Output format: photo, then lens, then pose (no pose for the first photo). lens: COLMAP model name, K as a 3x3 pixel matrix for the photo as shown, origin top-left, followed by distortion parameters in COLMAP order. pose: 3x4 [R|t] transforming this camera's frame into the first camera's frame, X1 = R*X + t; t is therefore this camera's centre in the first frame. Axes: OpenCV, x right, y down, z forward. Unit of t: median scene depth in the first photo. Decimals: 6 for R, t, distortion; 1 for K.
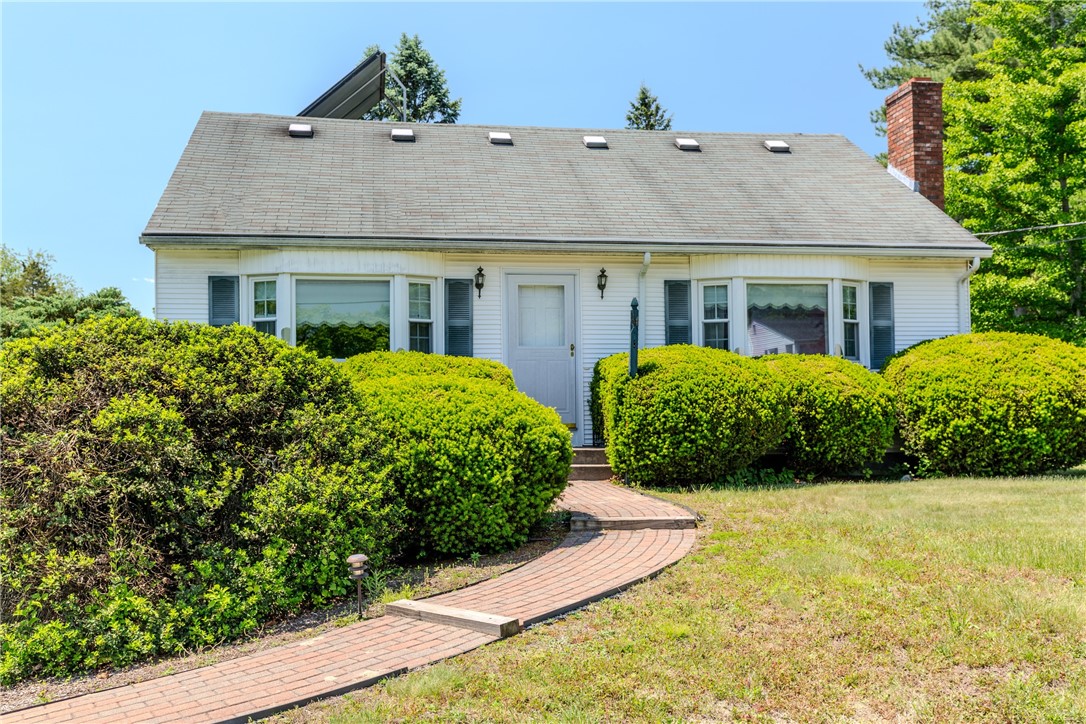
lens RADIAL K [[1043.5, 0, 545.1], [0, 1043.5, 365.6], [0, 0, 1]] dist [-0.002861, 0.000000]
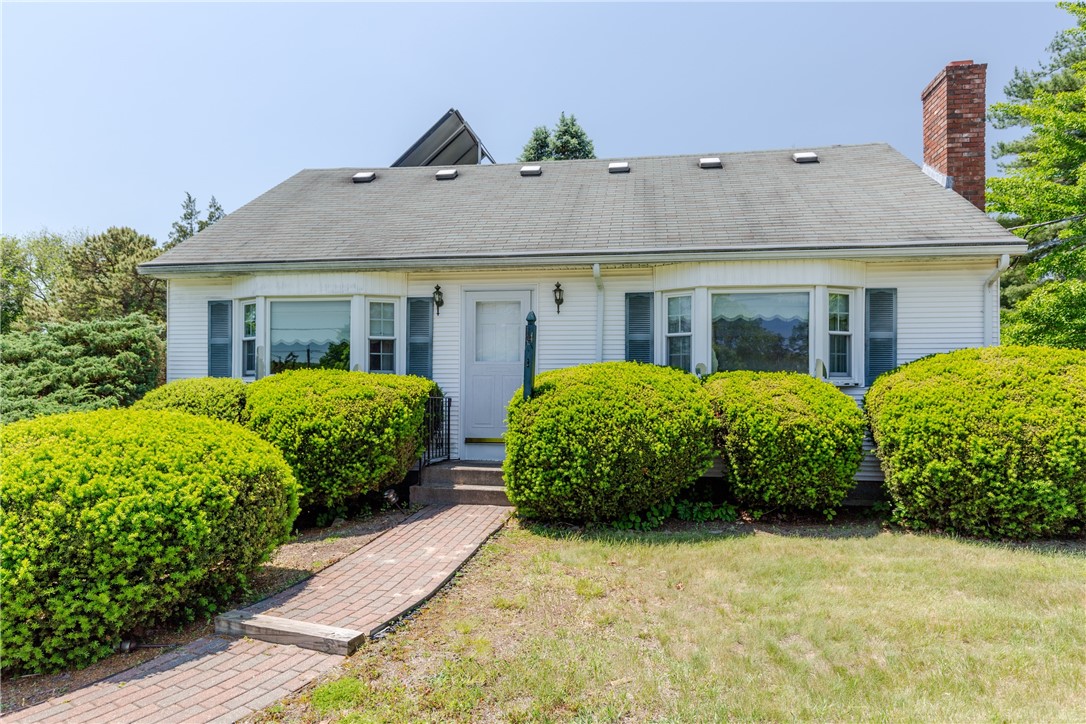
lens RADIAL K [[682.5, 0, 535.8], [0, 682.5, 384.5], [0, 0, 1]] dist [-0.003368, 0.002265]
pose [[0.951170, 0.011195, -0.308464, 0.247737], [-0.000598, 0.999407, 0.034429, -0.020233], [0.308667, -0.032563, 0.950613, 0.398507]]
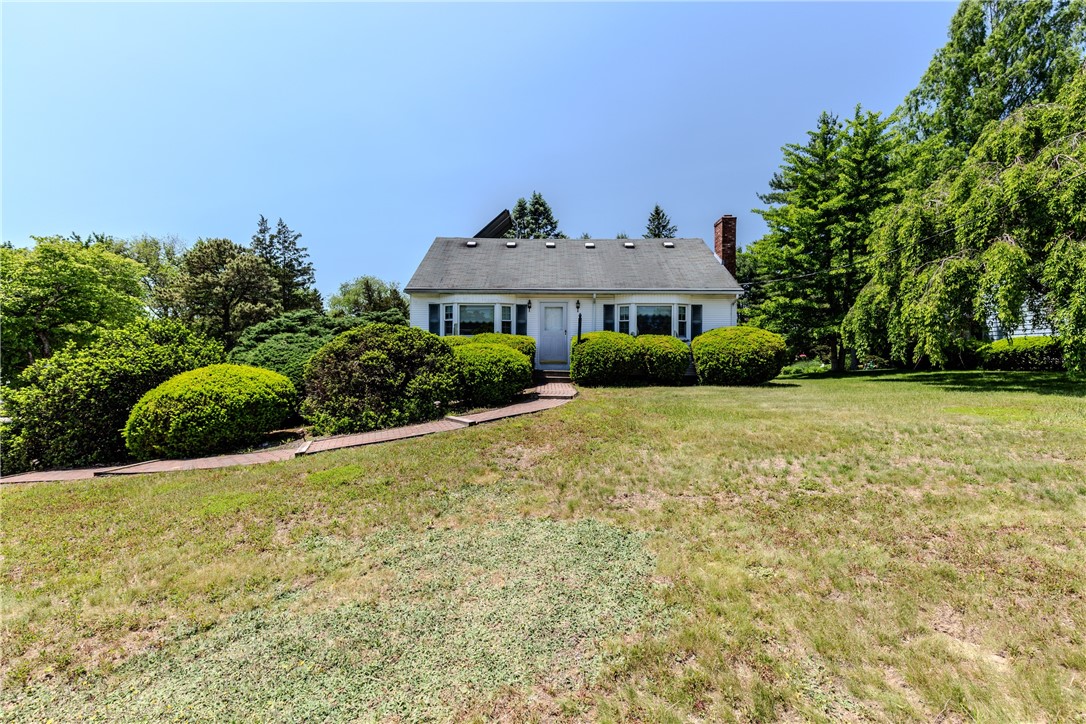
lens RADIAL K [[485.3, 0, 542.1], [0, 485.3, 352.6], [0, 0, 1]] dist [0.002686, -0.000627]
pose [[0.984680, 0.015263, -0.173703, 0.185421], [-0.008071, 0.999083, 0.042039, -0.015231], [0.174186, -0.039993, 0.983900, -0.188668]]
